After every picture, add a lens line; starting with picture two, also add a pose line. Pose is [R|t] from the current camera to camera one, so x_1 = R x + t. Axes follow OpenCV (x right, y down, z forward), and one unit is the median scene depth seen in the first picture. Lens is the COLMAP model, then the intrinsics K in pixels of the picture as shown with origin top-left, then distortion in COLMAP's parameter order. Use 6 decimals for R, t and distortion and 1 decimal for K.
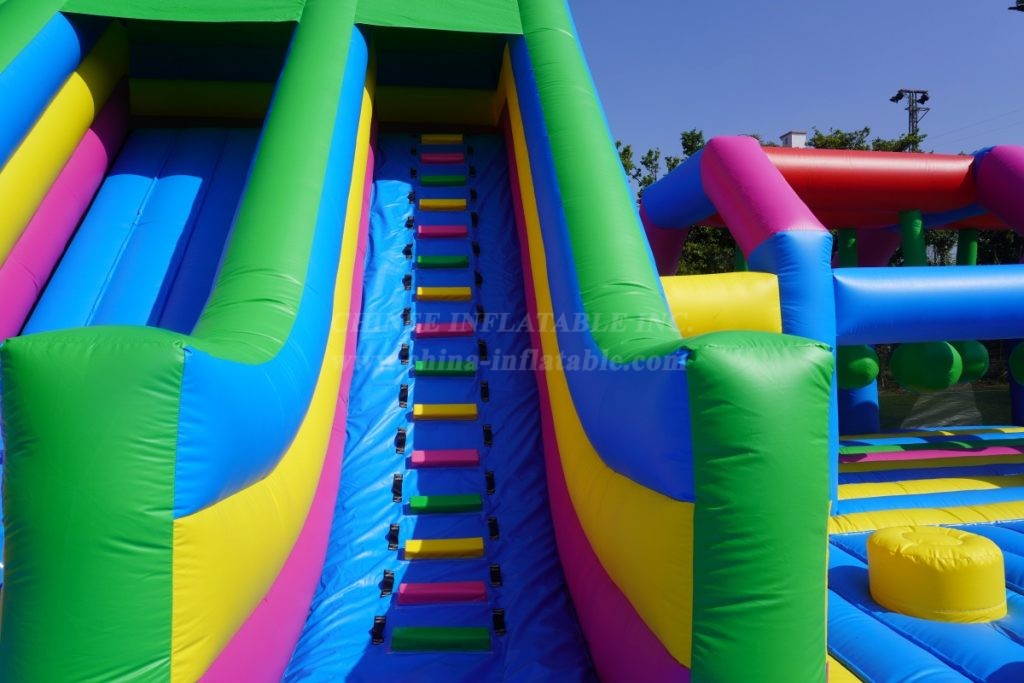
lens RADIAL K [[691.6, 0, 508.7], [0, 691.6, 347.2], [0, 0, 1]] dist [-0.006159, -0.002531]
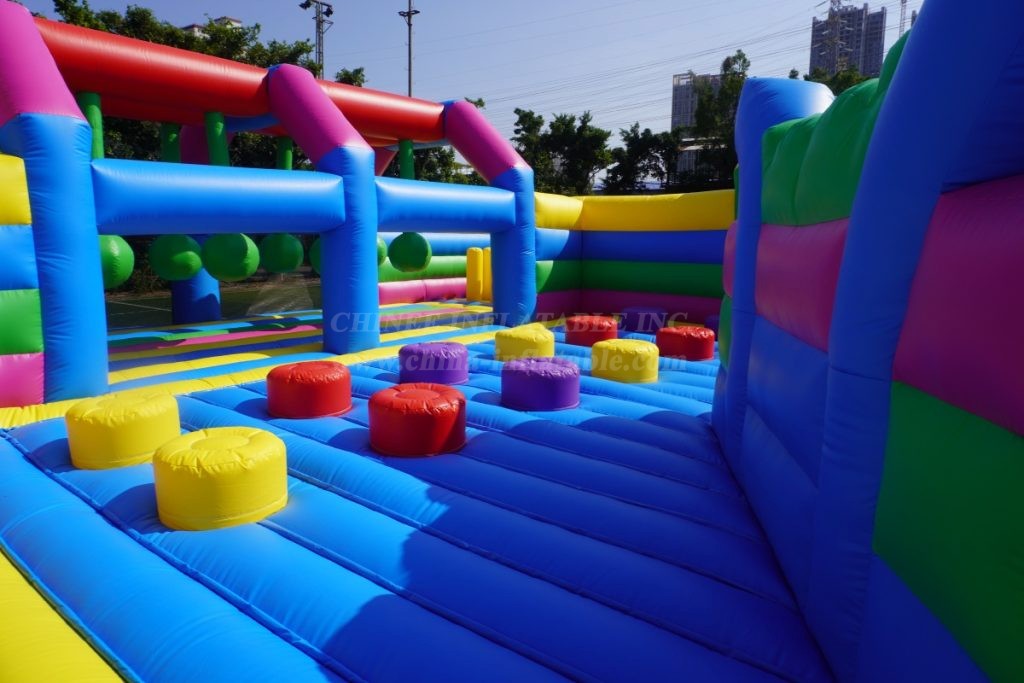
lens RADIAL K [[691.6, 0, 508.7], [0, 691.6, 347.2], [0, 0, 1]] dist [-0.006159, -0.002531]
pose [[0.728568, -0.084801, 0.679704, 0.147662], [-0.015959, 0.989936, 0.140612, 0.006525], [-0.684788, -0.113293, 0.719882, -0.128633]]
